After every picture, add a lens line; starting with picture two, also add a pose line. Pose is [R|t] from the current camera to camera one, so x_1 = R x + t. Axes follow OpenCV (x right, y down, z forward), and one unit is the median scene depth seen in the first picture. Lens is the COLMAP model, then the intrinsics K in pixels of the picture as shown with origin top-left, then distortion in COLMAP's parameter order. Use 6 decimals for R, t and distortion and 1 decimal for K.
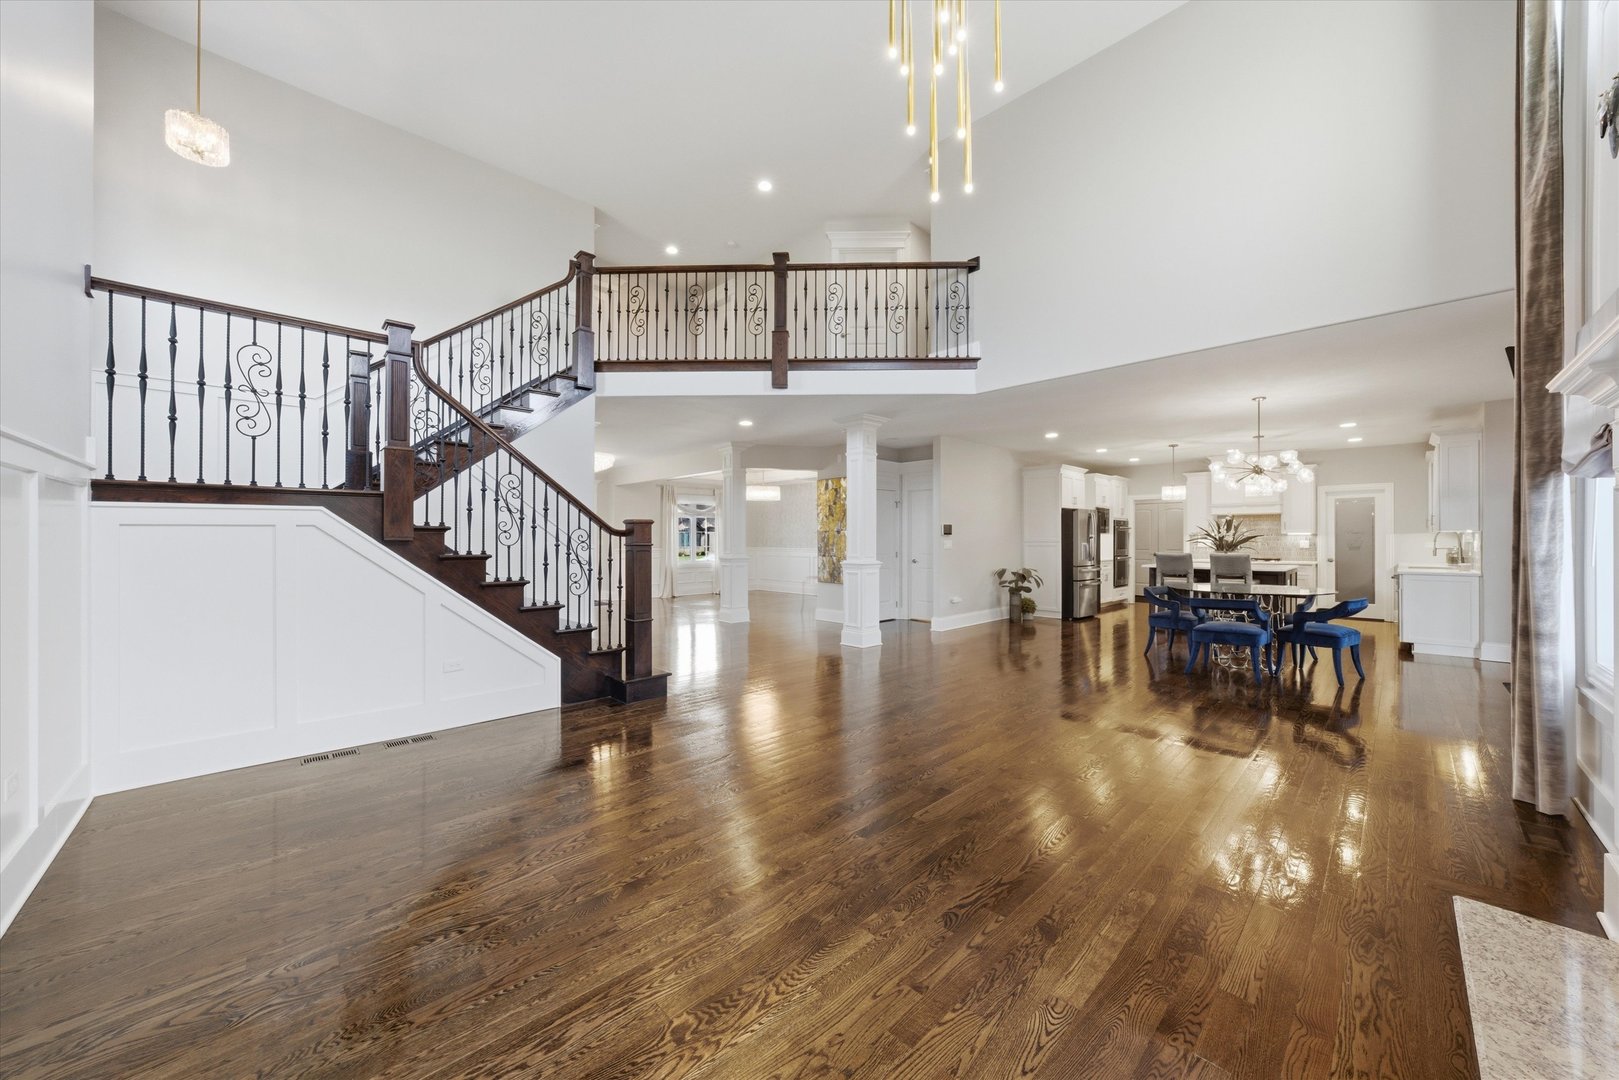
lens RADIAL K [[579.3, 0, 818.2], [0, 579.3, 540.8], [0, 0, 1]] dist [-0.012938, 0.001430]
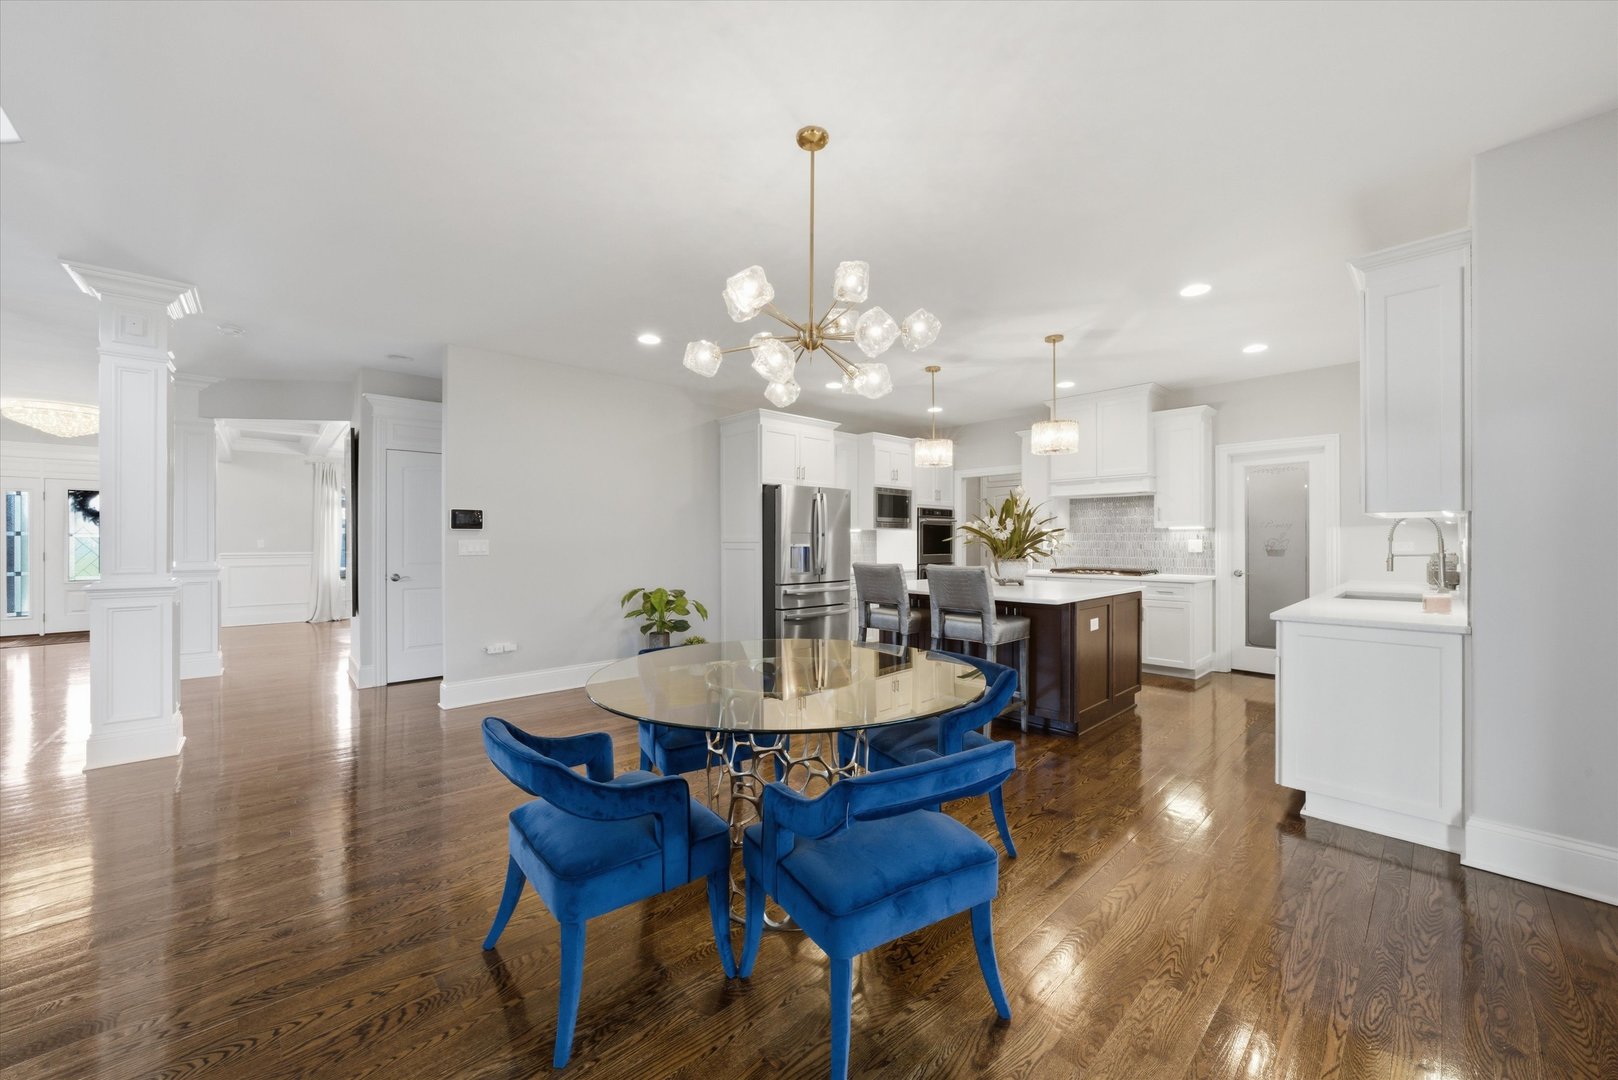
lens RADIAL K [[578.9, 0, 819.2], [0, 578.9, 540.0], [0, 0, 1]] dist [-0.012938, 0.001430]
pose [[0.999358, -0.001429, -0.035794, 0.582883], [0.001313, 0.999994, -0.003275, 0.002739], [0.035798, 0.003226, 0.999354, 0.474887]]
